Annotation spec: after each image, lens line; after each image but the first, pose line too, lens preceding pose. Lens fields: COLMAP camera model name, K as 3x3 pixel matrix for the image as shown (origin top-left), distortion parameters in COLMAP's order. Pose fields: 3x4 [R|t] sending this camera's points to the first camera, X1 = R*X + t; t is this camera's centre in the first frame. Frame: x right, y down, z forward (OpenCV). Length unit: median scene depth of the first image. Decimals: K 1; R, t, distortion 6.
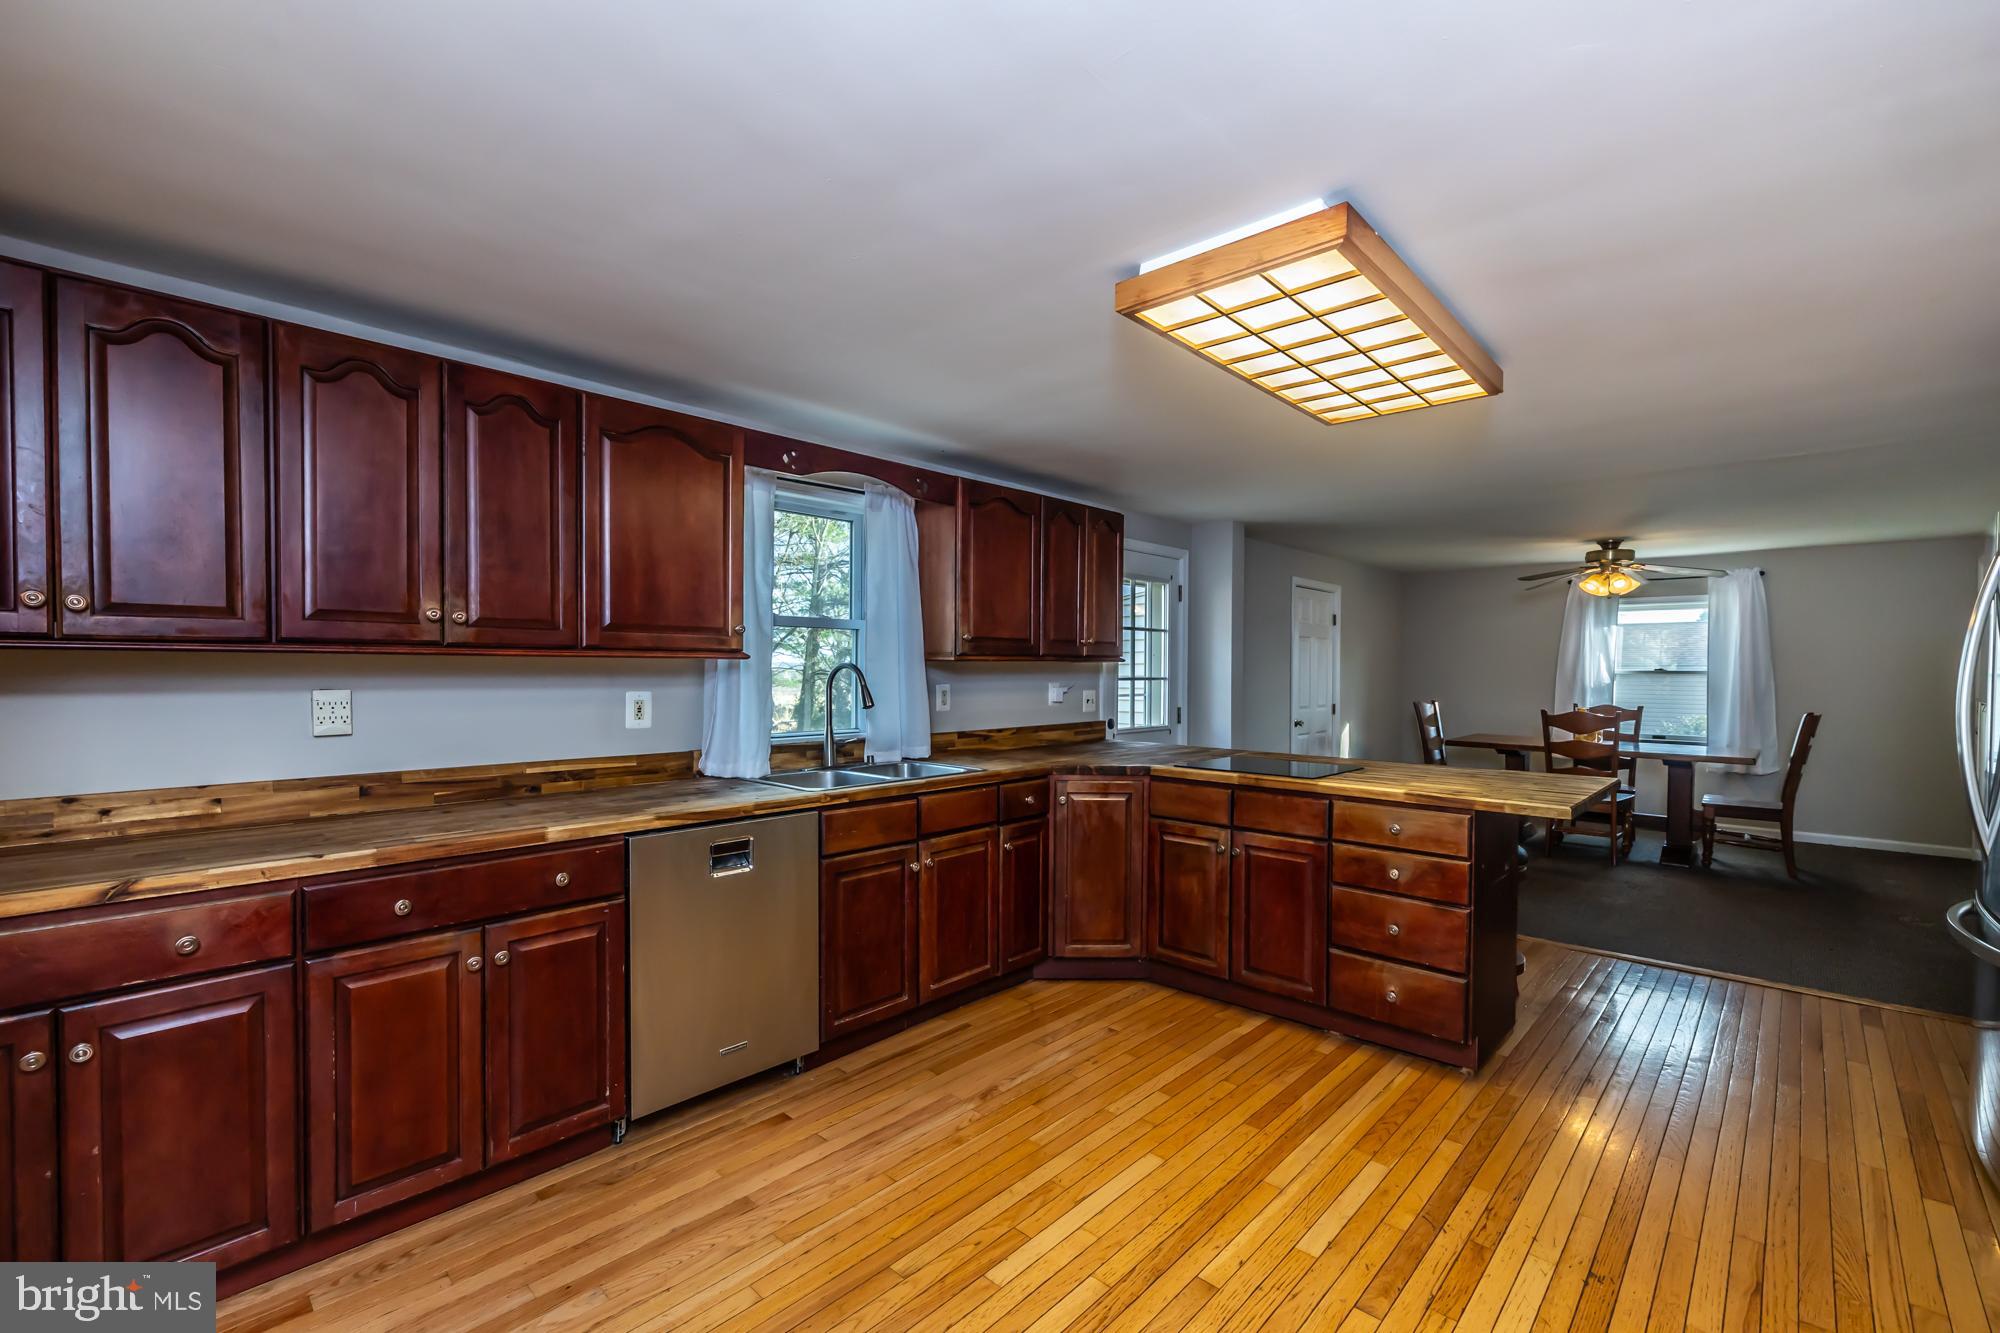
lens RADIAL K [[854.7, 0, 994.5], [0, 854.7, 685.1], [0, 0, 1]] dist [0.000553, 0.000061]
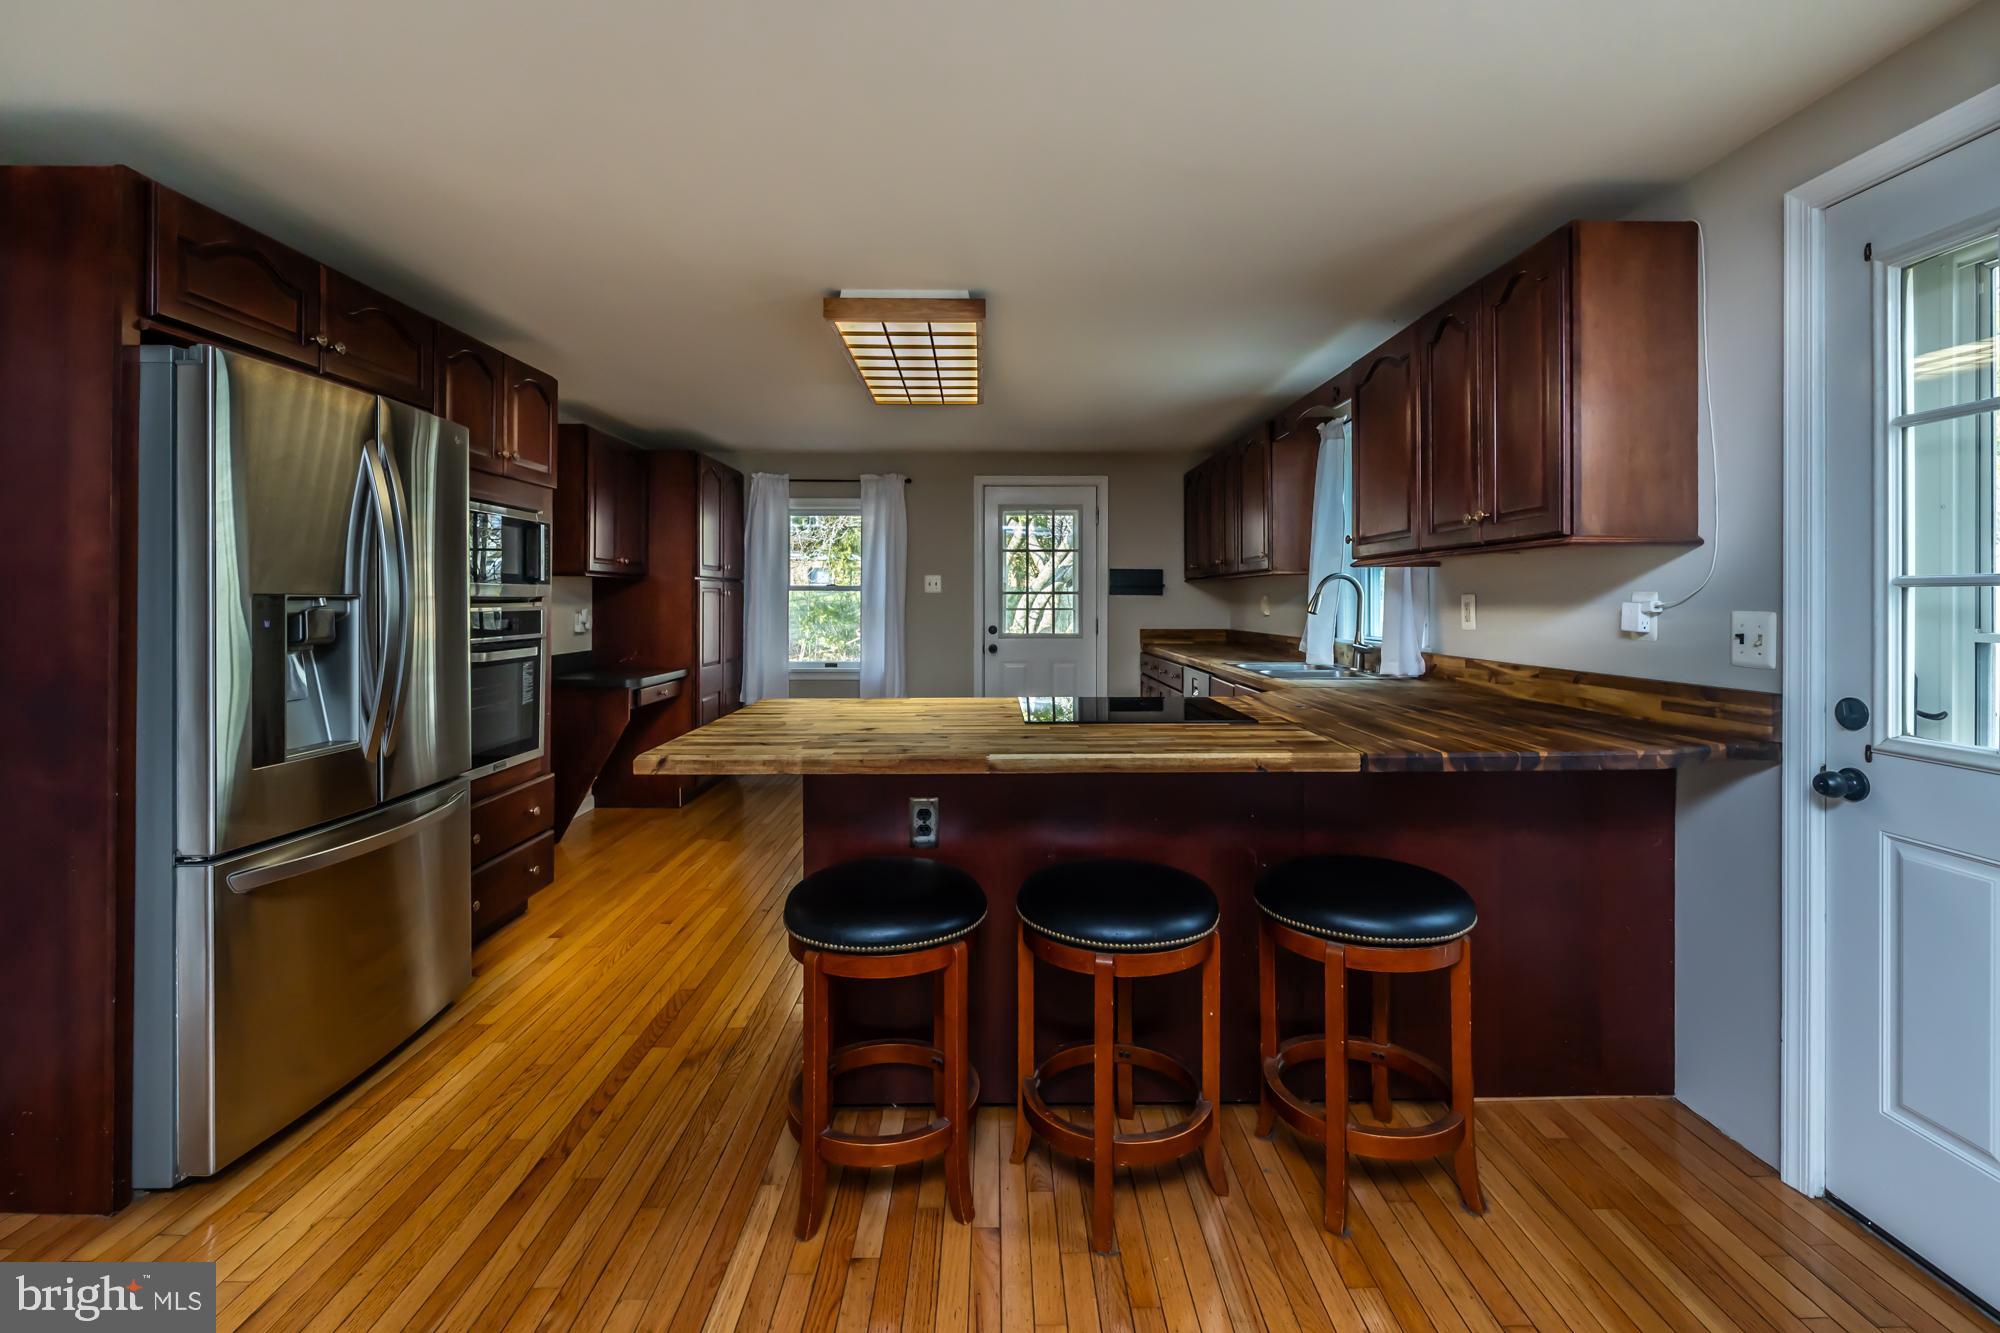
lens RADIAL K [[863.9, 0, 1001.0], [0, 863.9, 608.5], [0, 0, 1]] dist [-0.000825, -0.000079]
pose [[-0.721103, 0.002064, -0.692825, 0.900947], [-0.017284, 0.999631, 0.020968, 0.003259], [0.692612, 0.027095, -0.720801, 1.479149]]
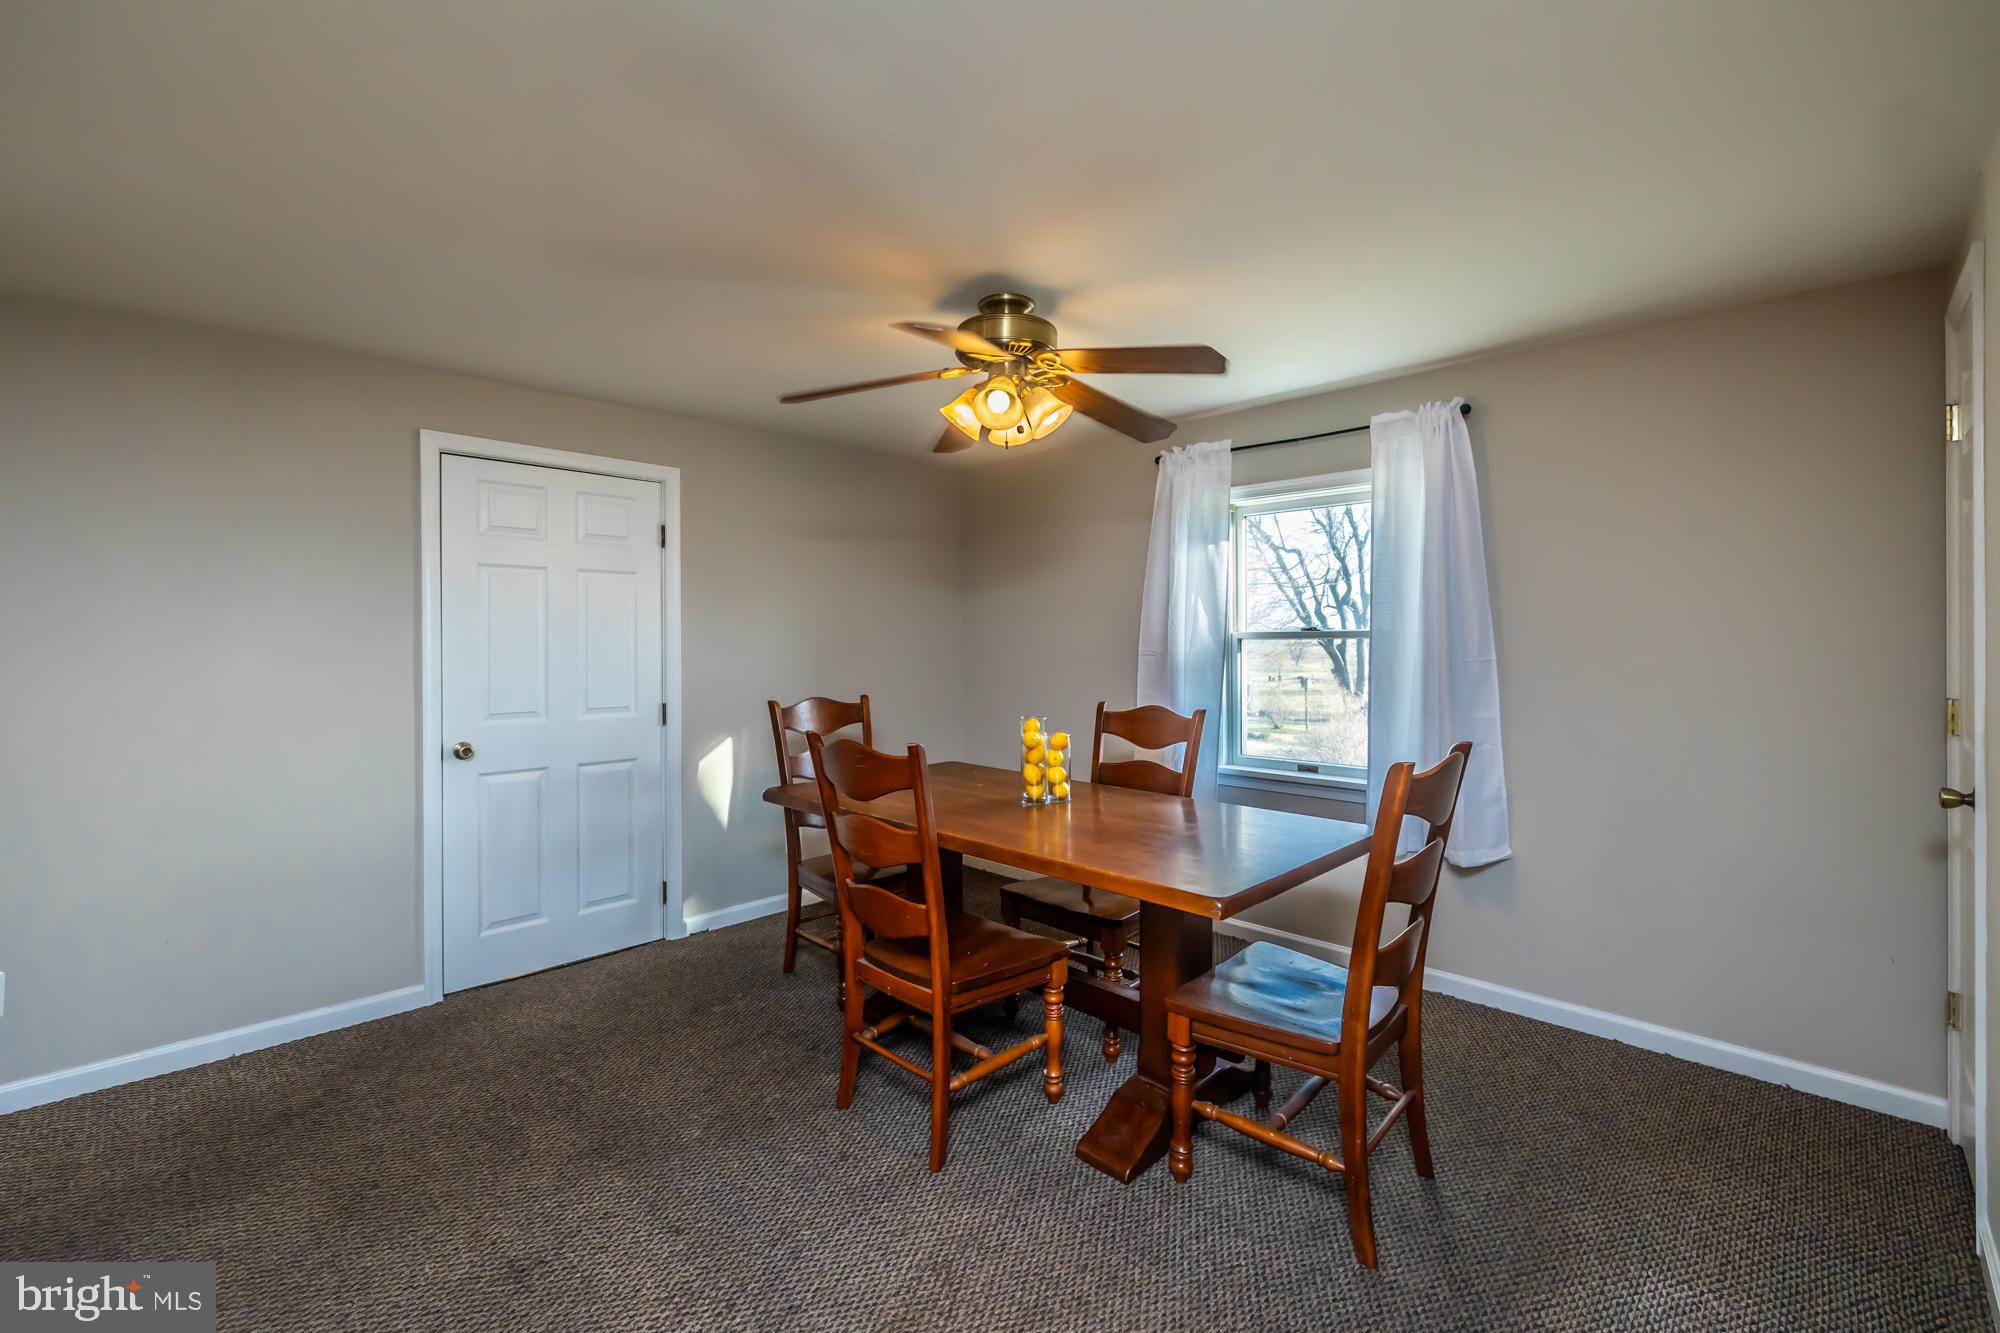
lens RADIAL K [[847.1, 0, 995.9], [0, 847.1, 629.6], [0, 0, 1]] dist [-0.001154, 0.000190]
pose [[0.999724, -0.009266, -0.021578, 1.292738], [0.008524, 0.999379, -0.034187, -0.006354], [0.021881, 0.033994, 0.999182, 1.089828]]
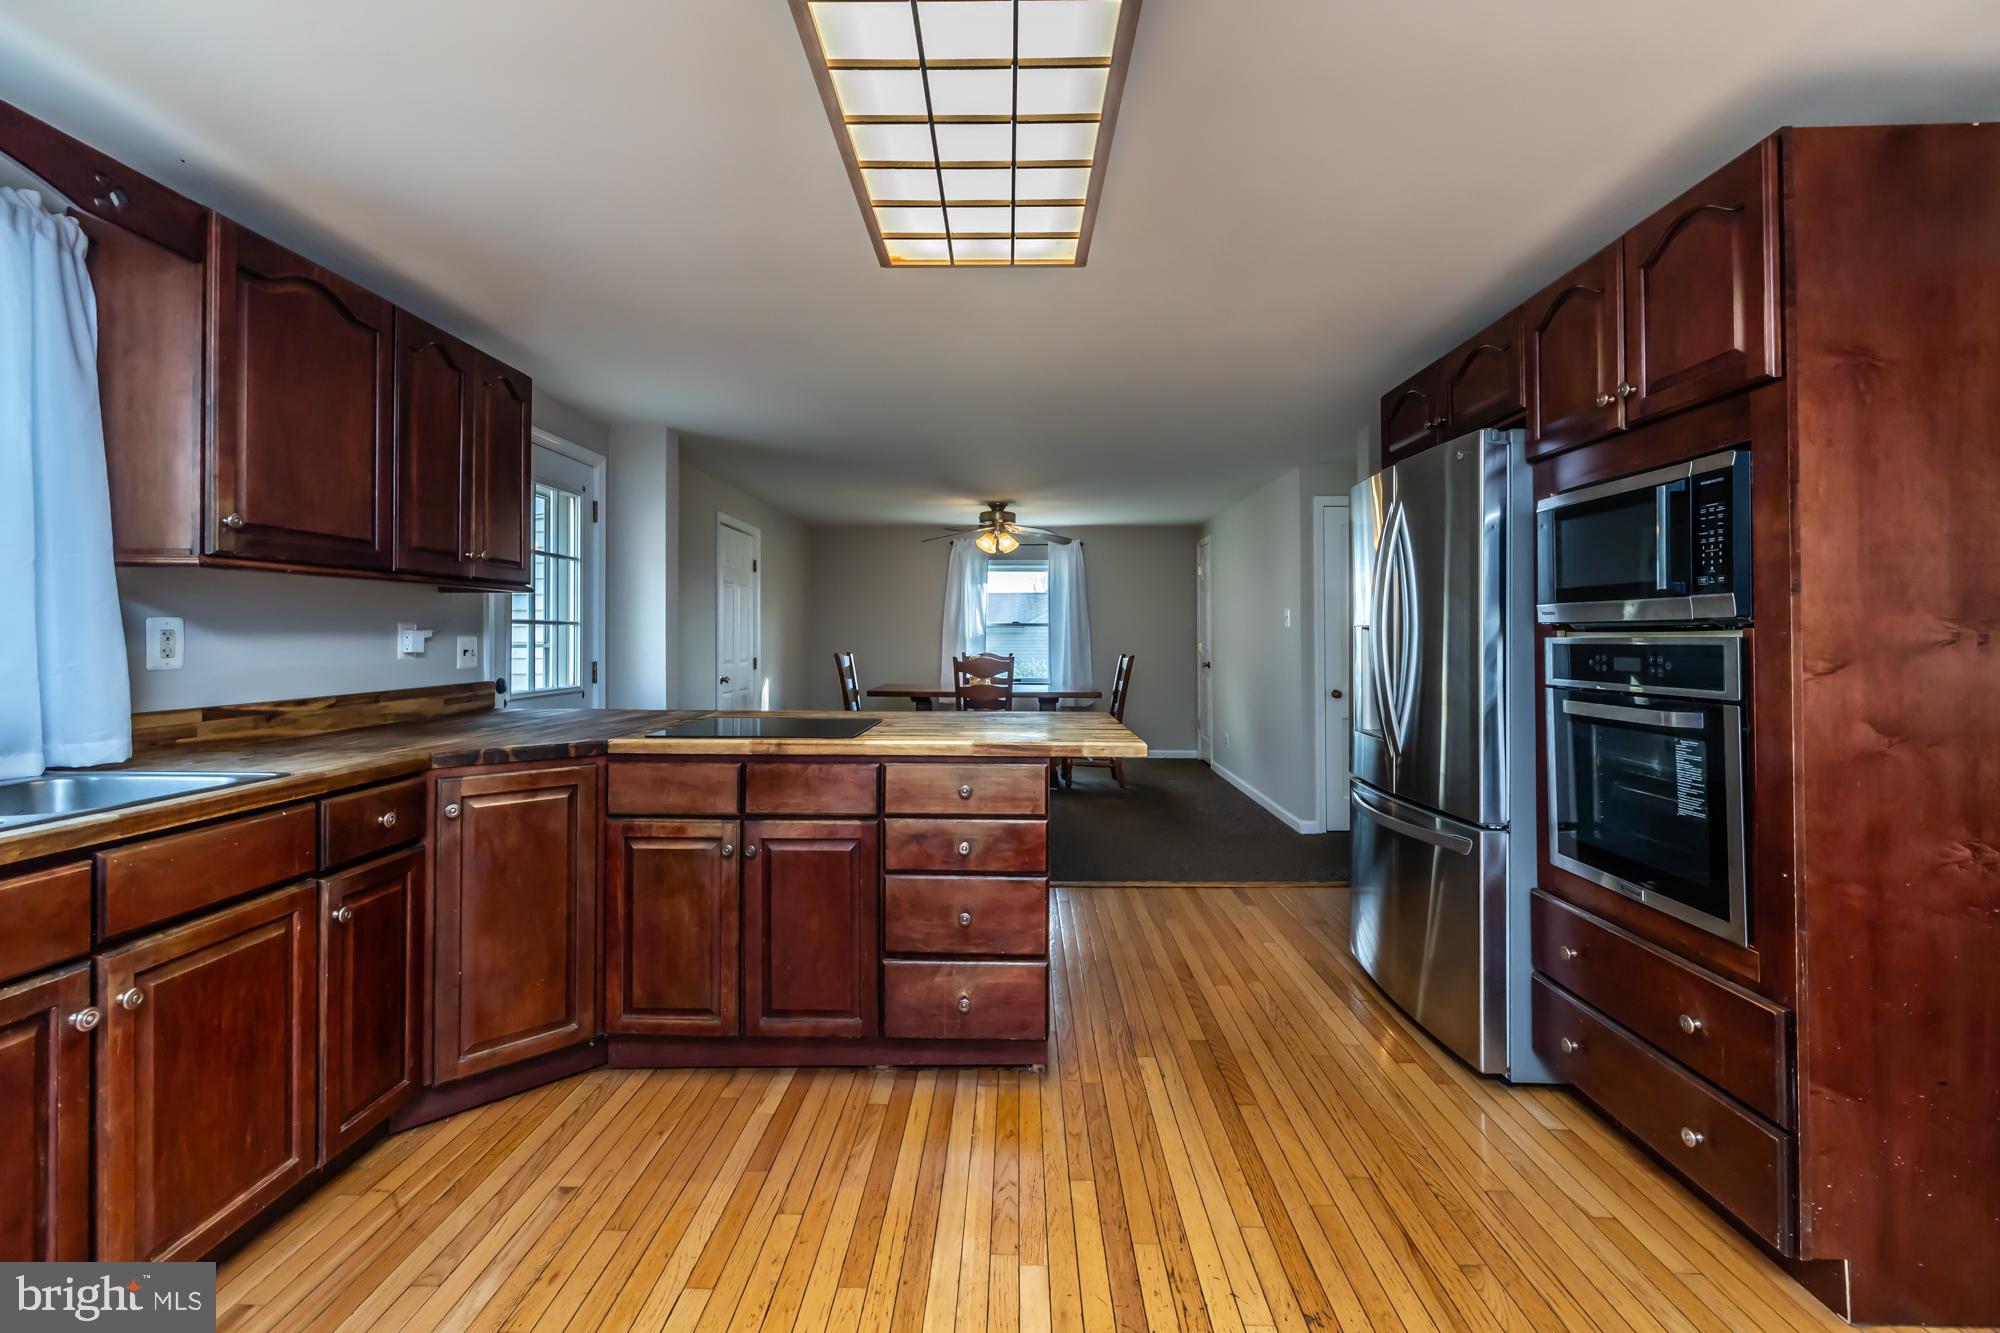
lens RADIAL K [[847.1, 0, 995.9], [0, 847.1, 629.6], [0, 0, 1]] dist [-0.001154, 0.000190]
pose [[0.745881, 0.000739, 0.666079, -0.030247], [0.015920, 0.999694, -0.018937, 0.027981], [-0.665889, 0.024729, 0.745641, 0.328191]]
